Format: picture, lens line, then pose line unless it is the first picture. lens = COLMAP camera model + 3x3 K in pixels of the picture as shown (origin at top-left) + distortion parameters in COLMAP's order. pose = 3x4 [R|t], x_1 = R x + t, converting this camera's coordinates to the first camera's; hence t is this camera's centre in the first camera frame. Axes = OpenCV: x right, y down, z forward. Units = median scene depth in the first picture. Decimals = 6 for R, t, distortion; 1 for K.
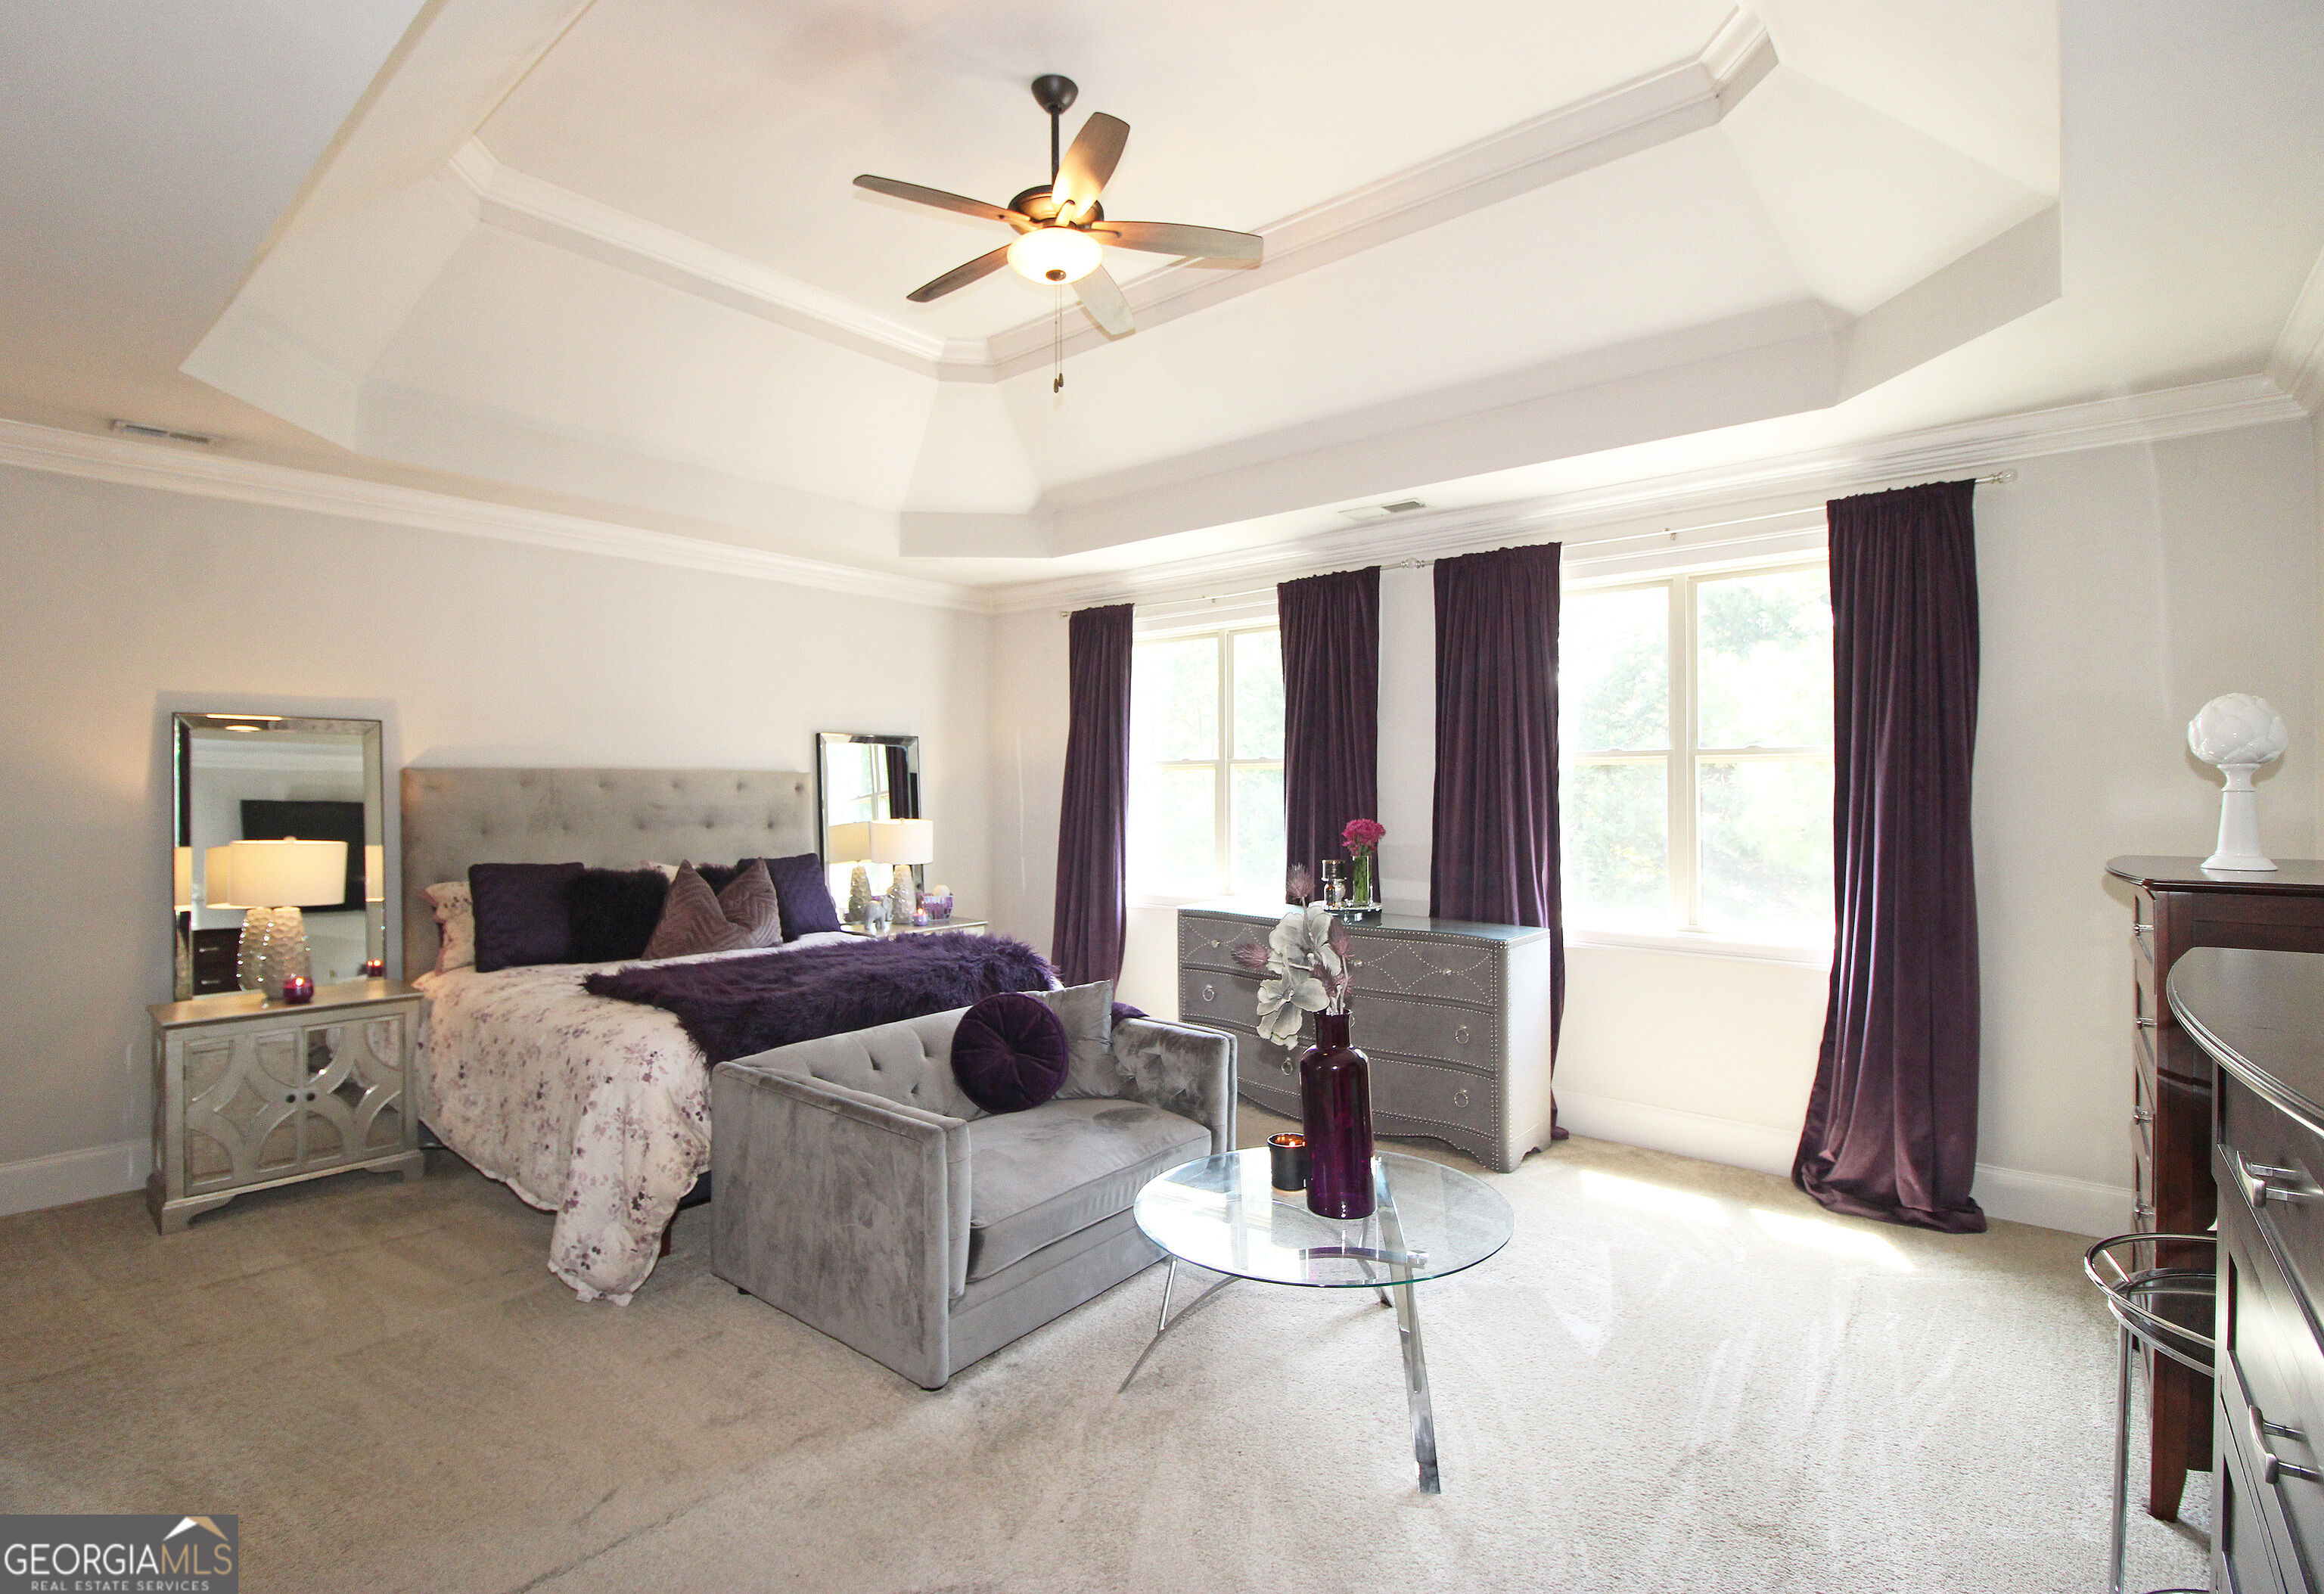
lens RADIAL K [[1066.4, 0, 1146.3], [0, 1066.4, 797.3], [0, 0, 1]] dist [-0.008081, -0.001121]
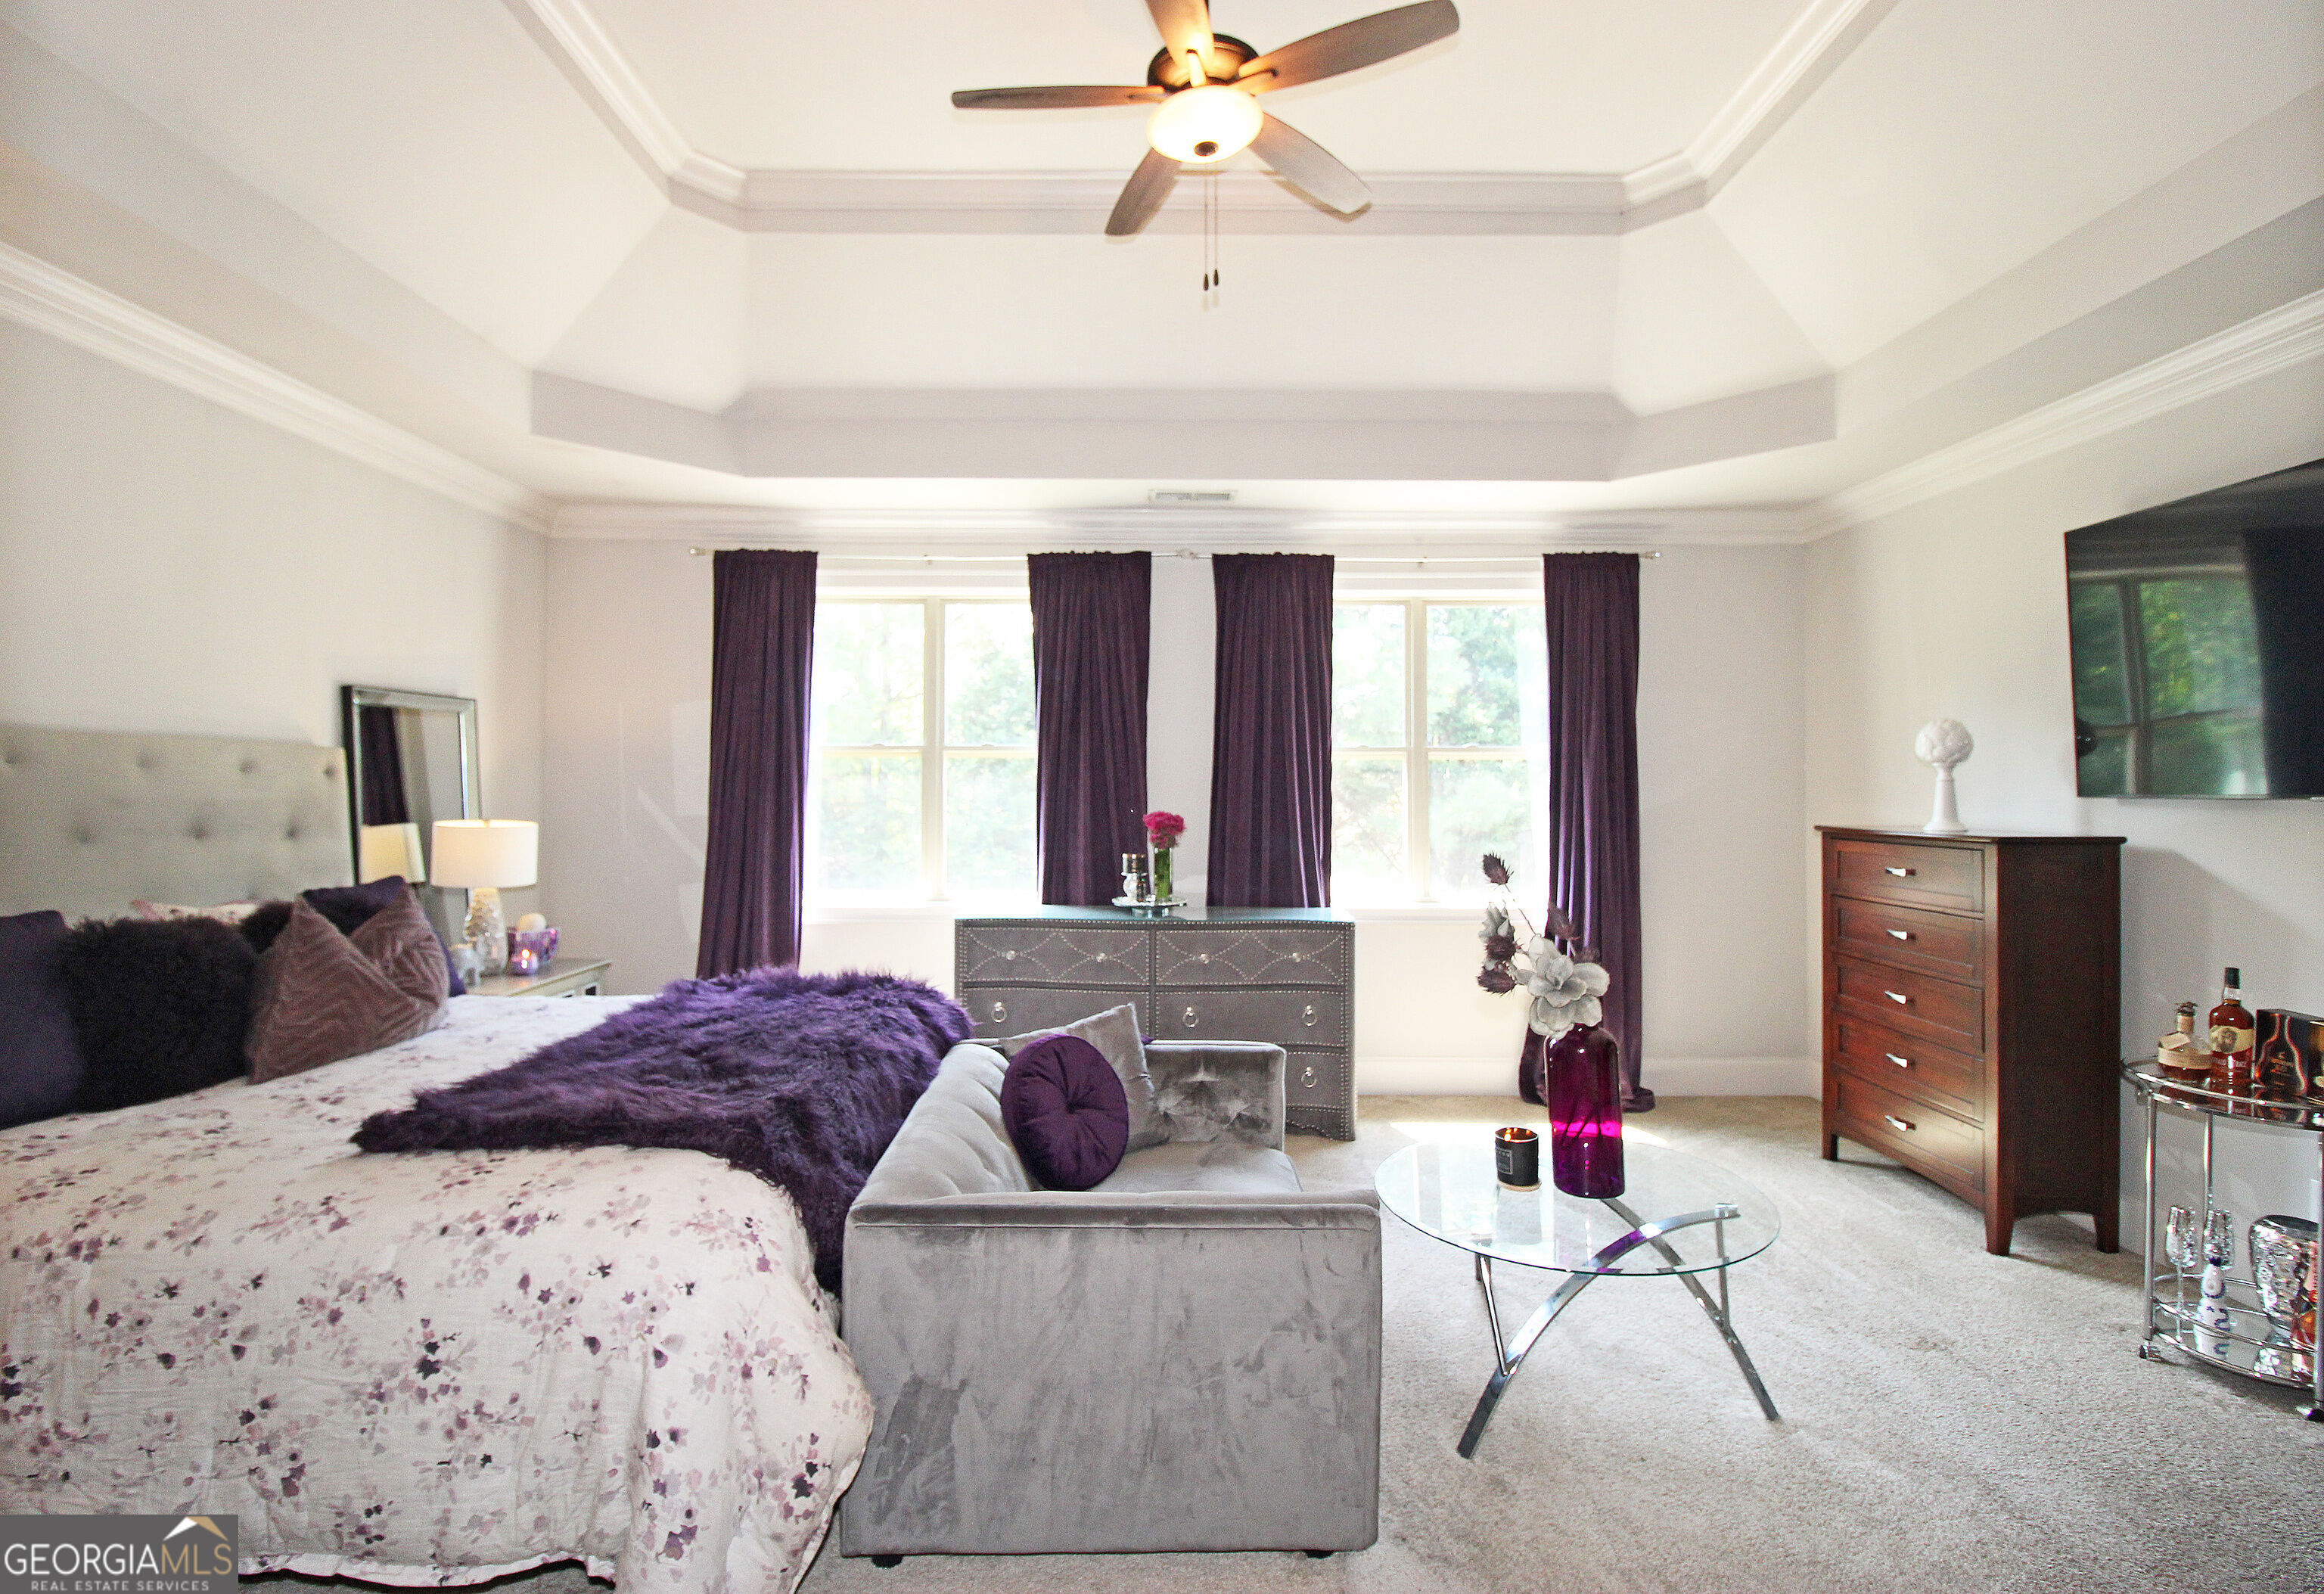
lens RADIAL K [[1066.4, 0, 1141.6], [0, 1066.4, 784.2], [0, 0, 1]] dist [-0.008081, -0.001121]
pose [[0.768456, 0.005088, 0.639882, -0.430494], [0.000524, 0.999963, -0.008580, 0.005090], [-0.639902, 0.006928, 0.768425, 0.267397]]
